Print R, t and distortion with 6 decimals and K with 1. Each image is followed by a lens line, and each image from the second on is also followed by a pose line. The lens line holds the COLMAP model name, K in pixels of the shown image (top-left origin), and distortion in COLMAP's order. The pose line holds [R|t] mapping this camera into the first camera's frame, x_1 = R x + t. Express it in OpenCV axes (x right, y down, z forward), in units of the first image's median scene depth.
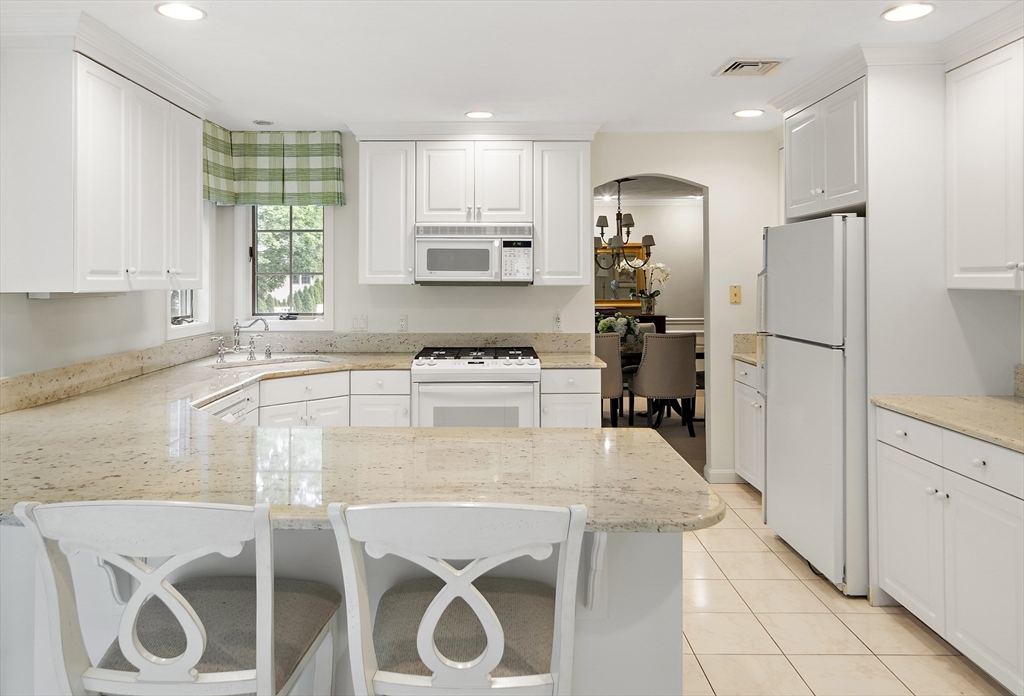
lens RADIAL K [[715.3, 0, 495.9], [0, 715.3, 272.9], [0, 0, 1]] dist [0.005266, 0.002284]
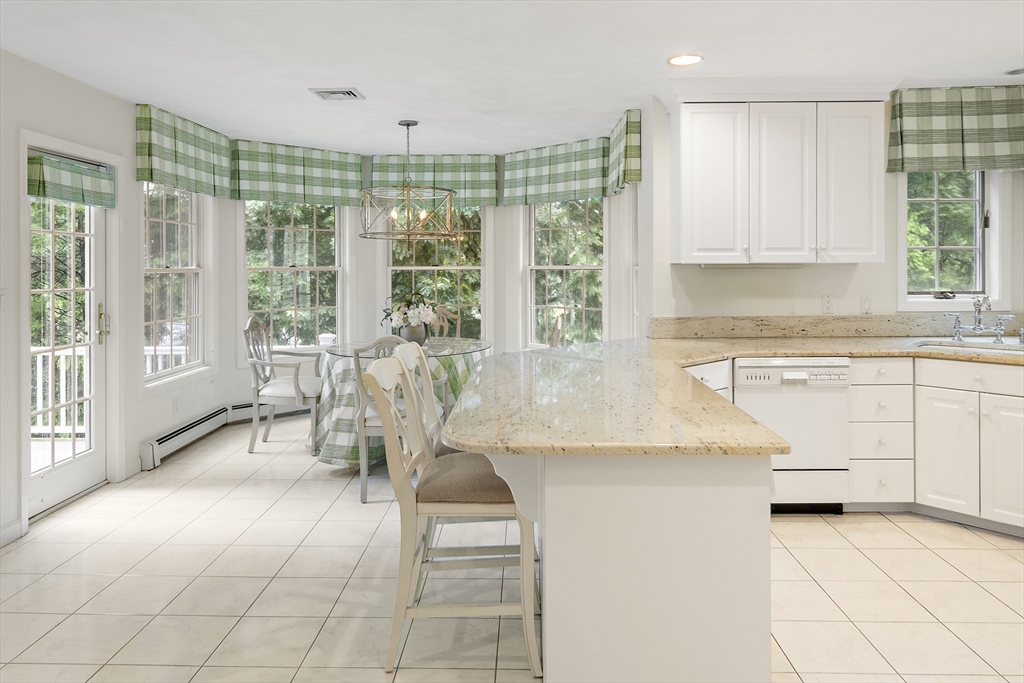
lens RADIAL K [[694.0, 0, 510.5], [0, 694.0, 265.6], [0, 0, 1]] dist [0.000209, 0.001697]
pose [[-0.013044, 0.005897, -0.999898, 0.519906], [0.014718, 0.999875, 0.005705, 0.010896], [0.999807, -0.014642, -0.013129, 0.392843]]
